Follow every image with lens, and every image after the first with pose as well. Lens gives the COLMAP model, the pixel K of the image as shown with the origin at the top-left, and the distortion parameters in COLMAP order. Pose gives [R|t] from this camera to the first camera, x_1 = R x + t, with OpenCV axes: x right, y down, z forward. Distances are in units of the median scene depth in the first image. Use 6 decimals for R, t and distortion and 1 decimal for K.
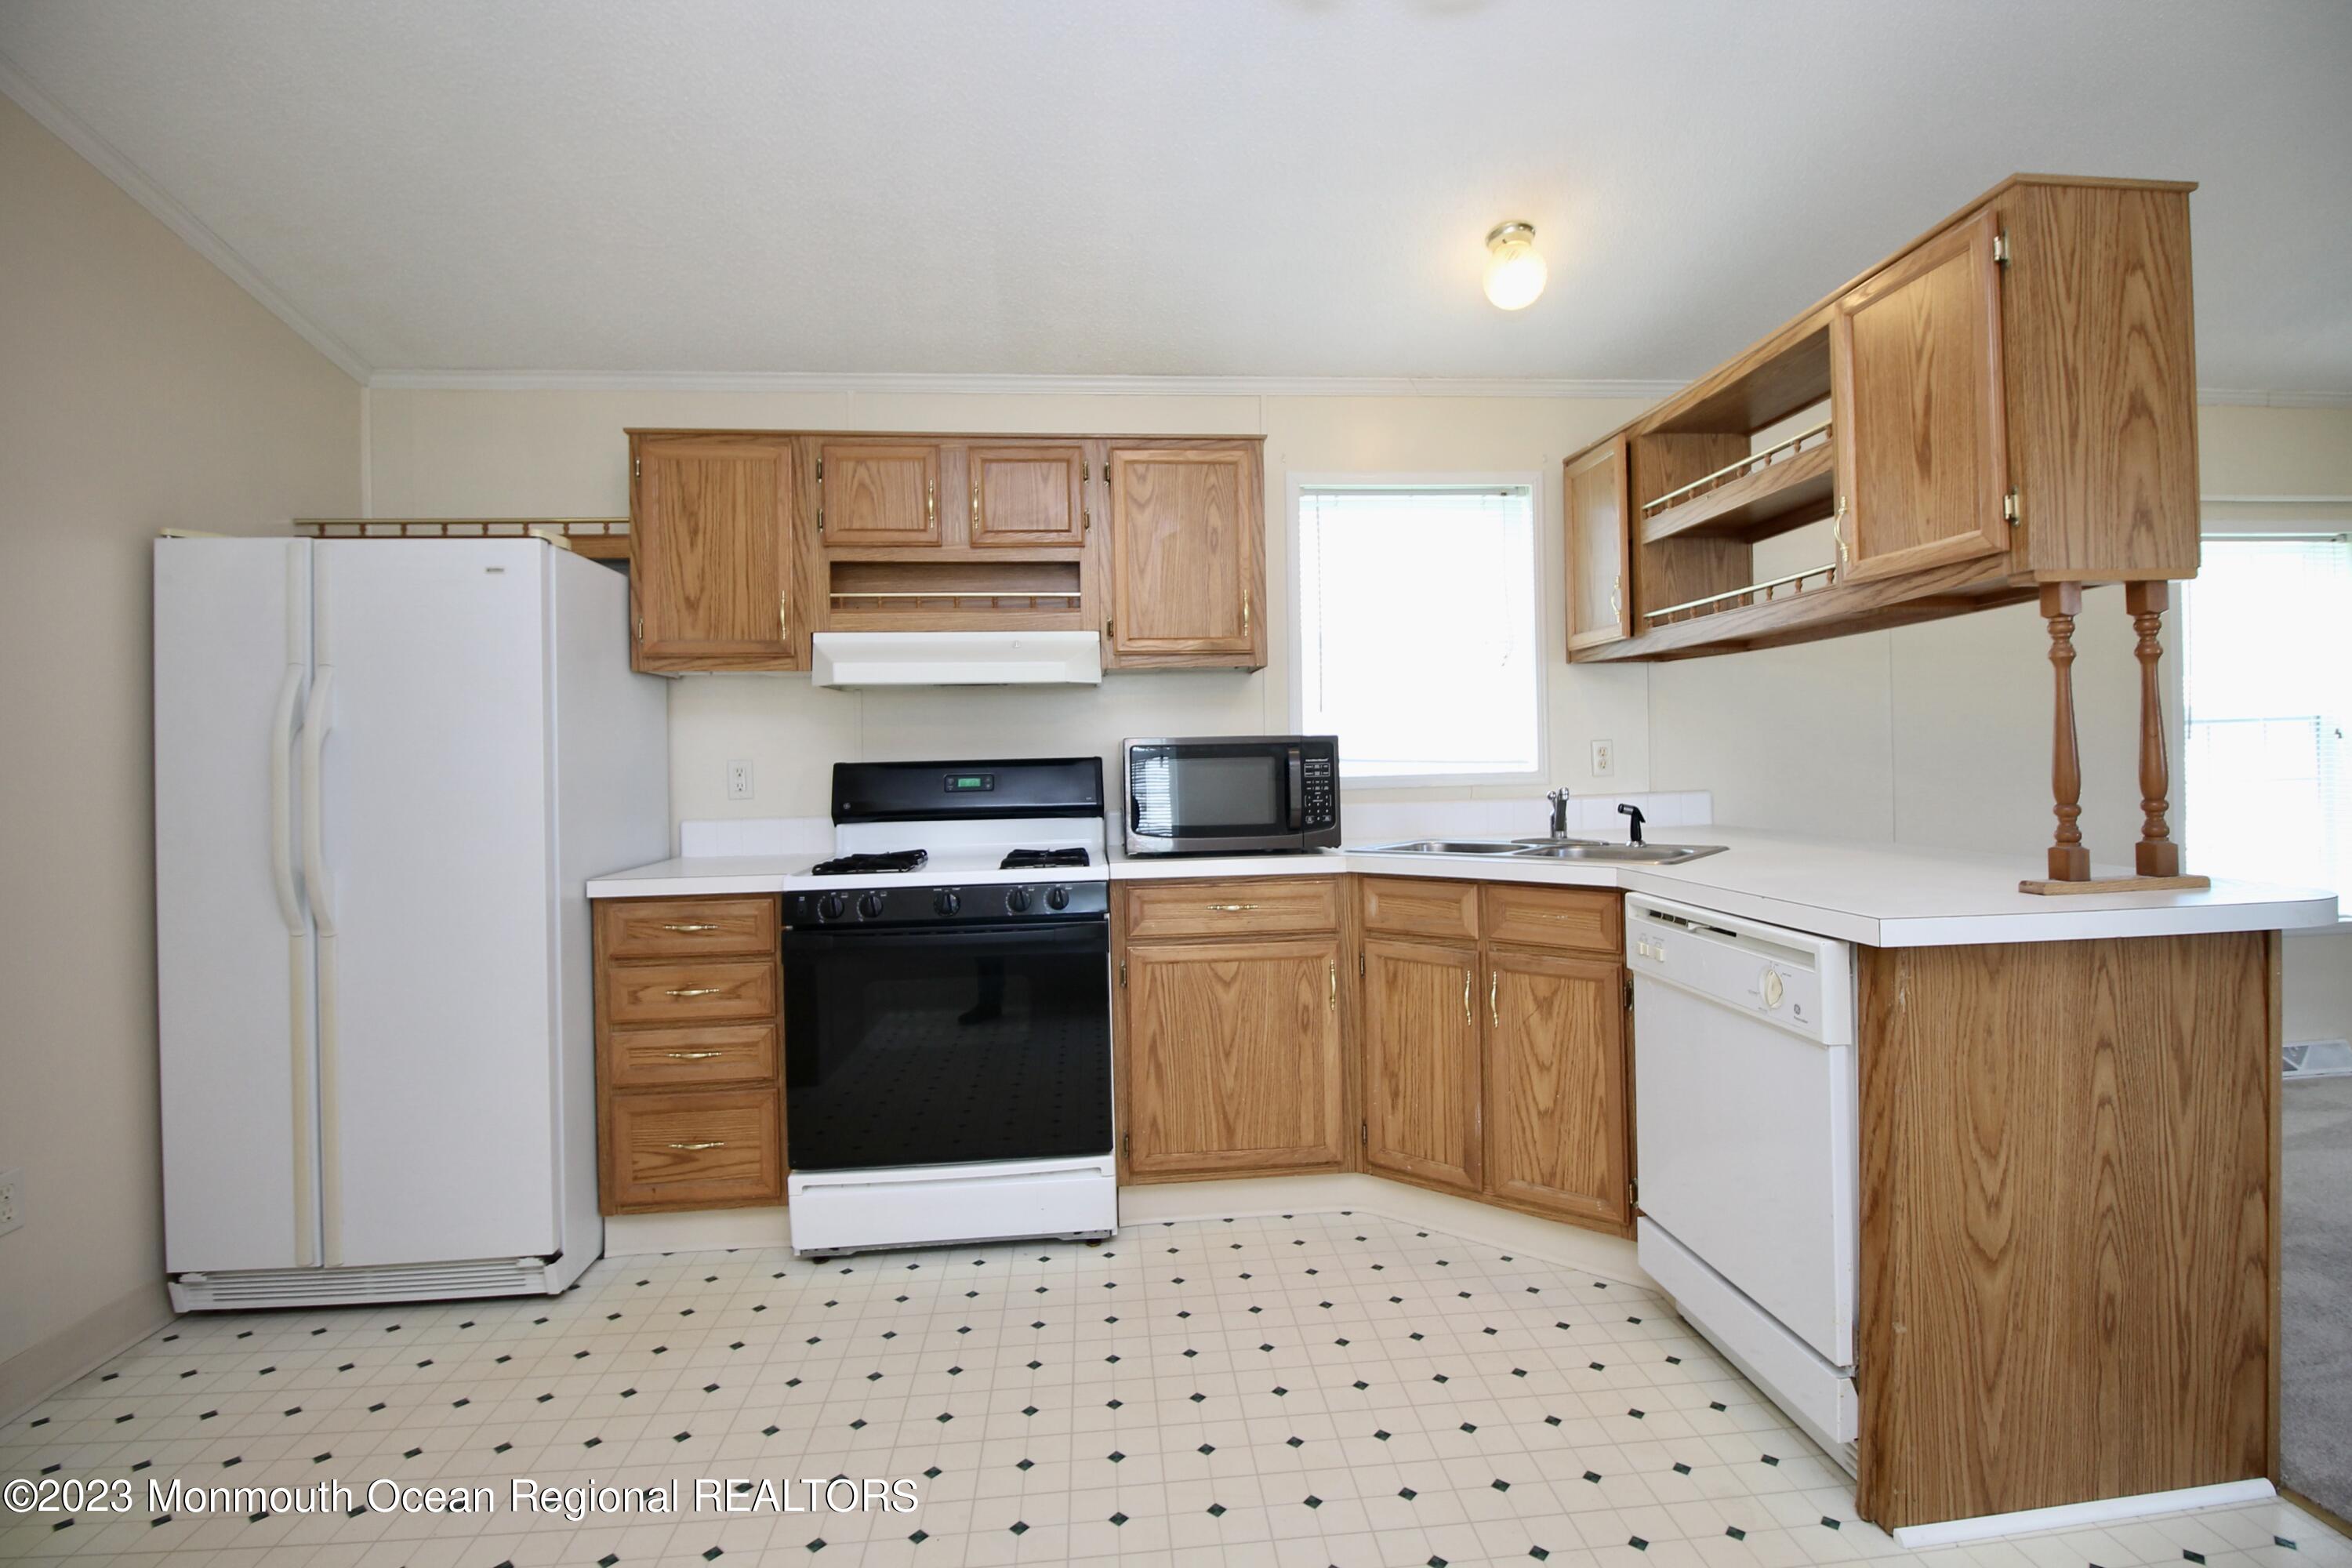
lens RADIAL K [[1099.9, 0, 1194.2], [0, 1099.9, 750.4], [0, 0, 1]] dist [0.000730, -0.012973]
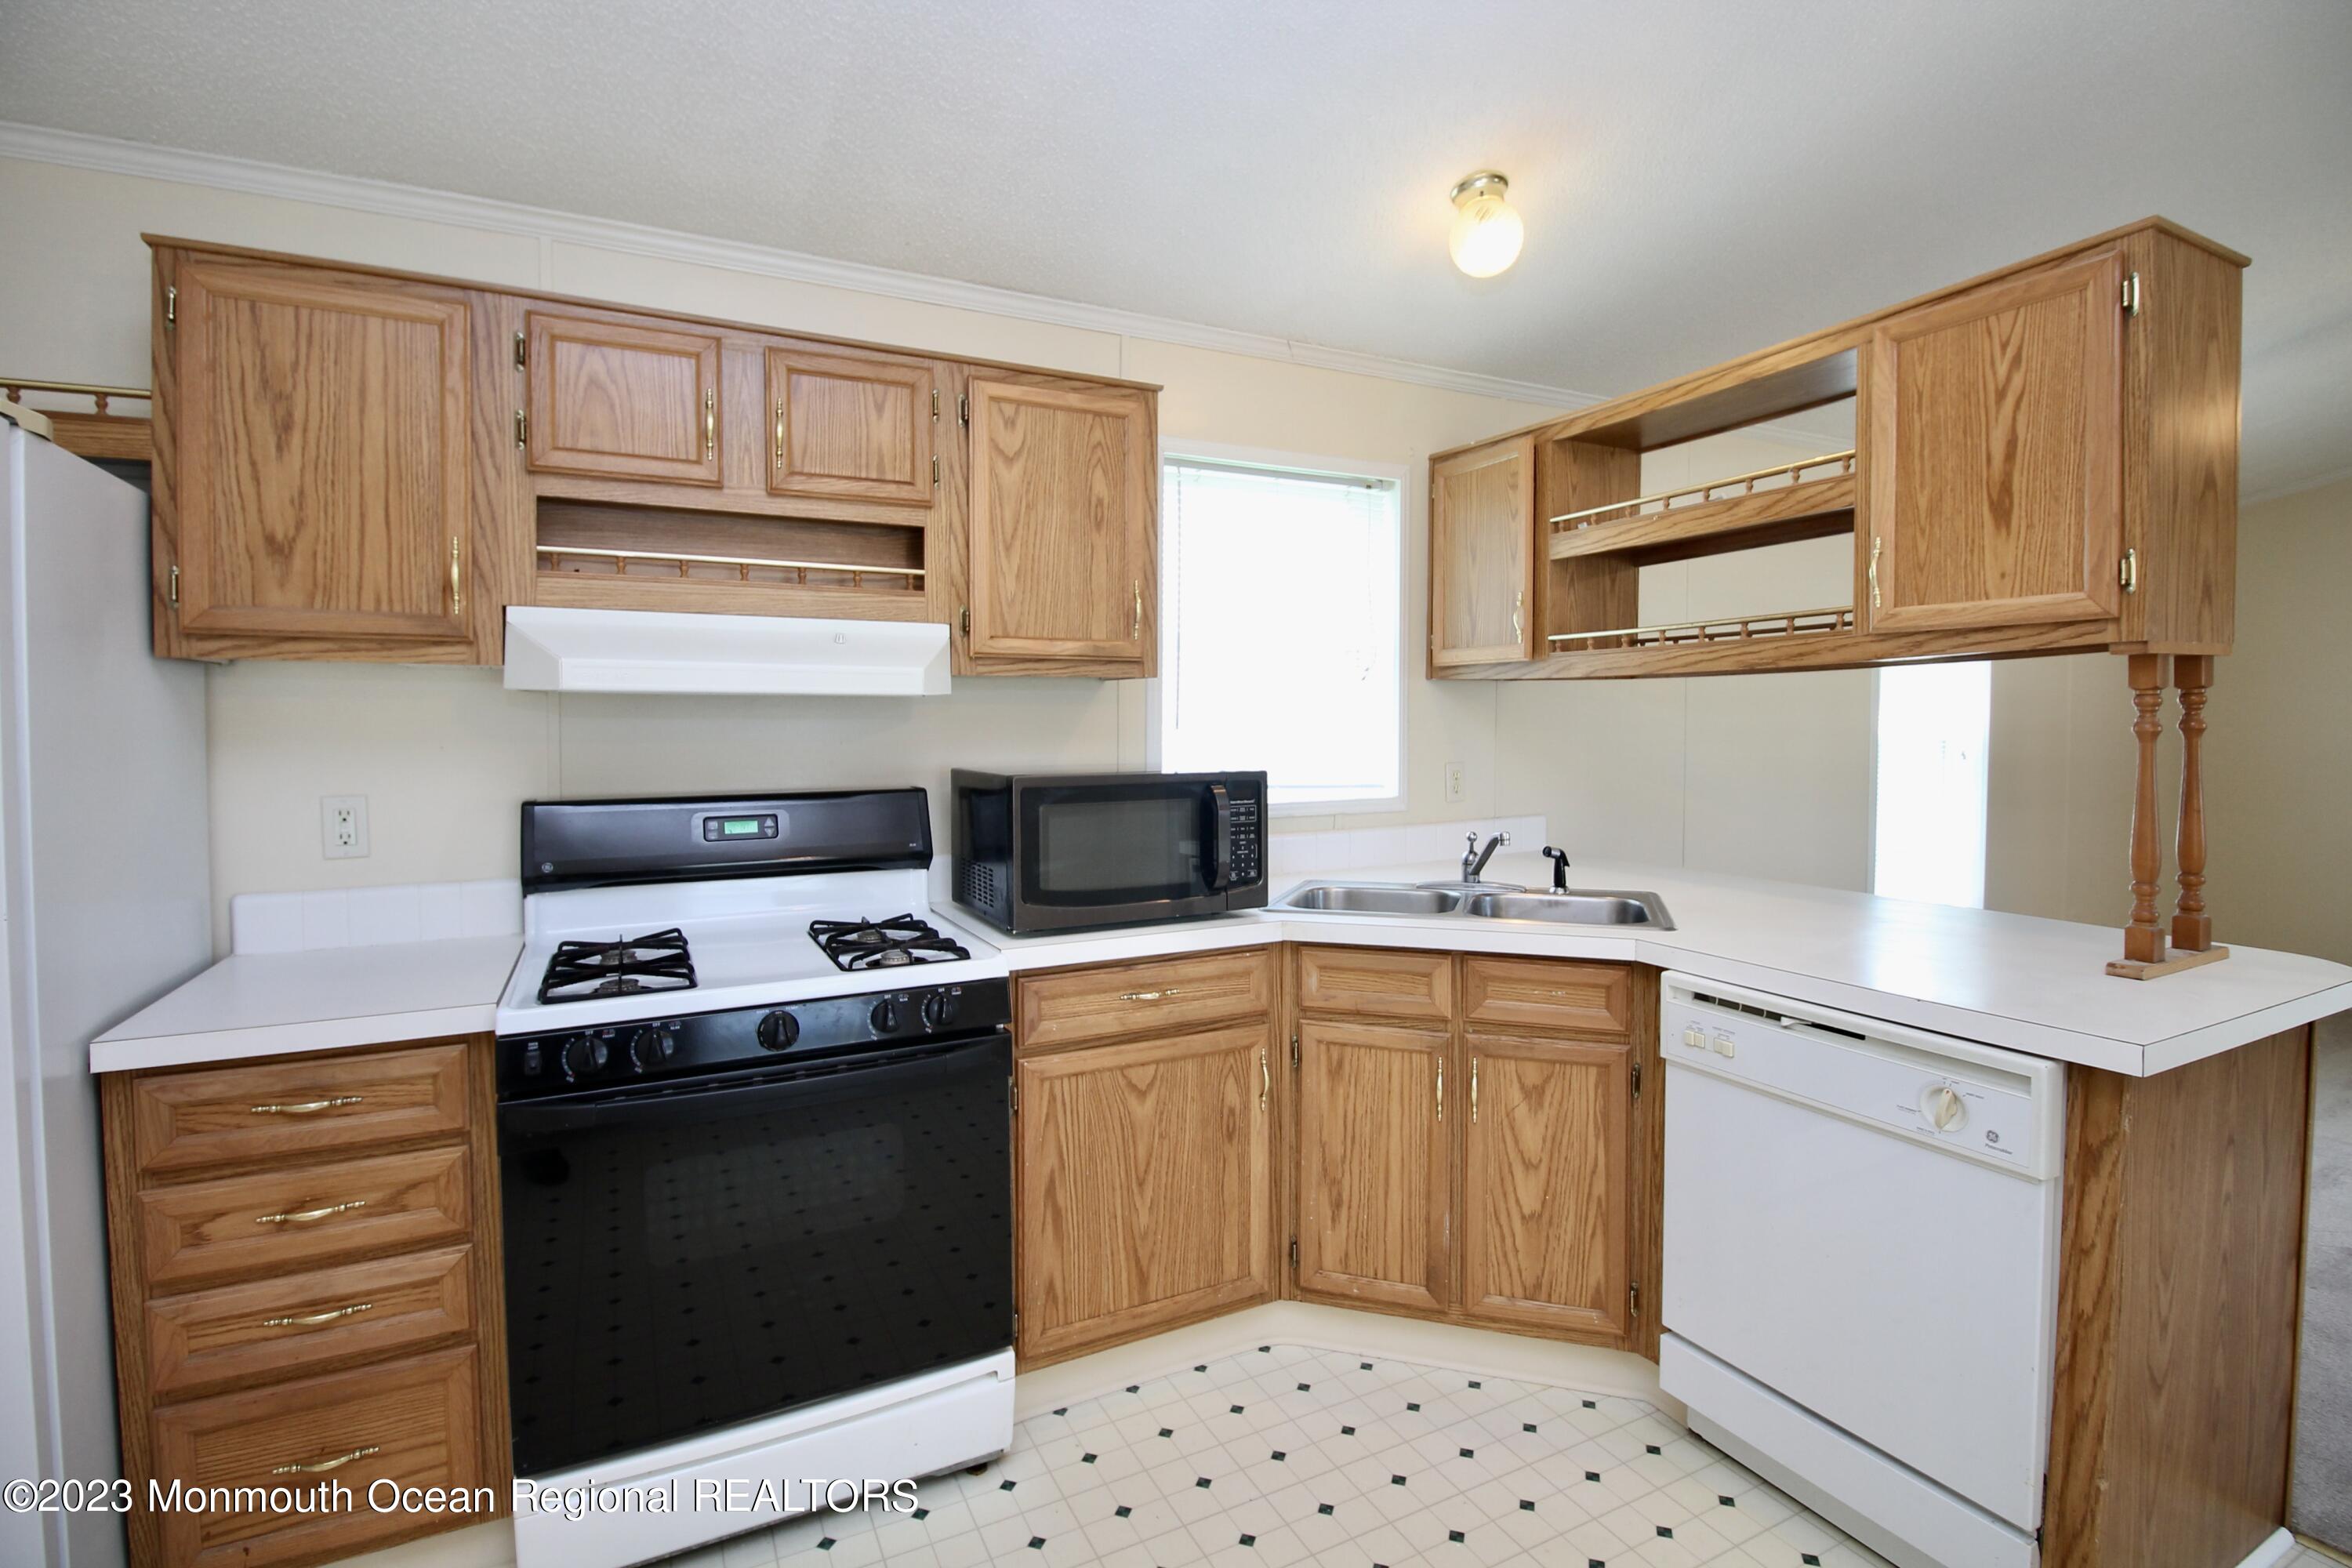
lens RADIAL K [[1099.9, 0, 1194.2], [0, 1099.9, 750.4], [0, 0, 1]] dist [0.000730, -0.012973]
pose [[0.927250, 0.007394, 0.374370, -0.229343], [-0.018911, 0.999454, 0.027099, -0.051482], [-0.373966, -0.032207, 0.926883, 0.276088]]
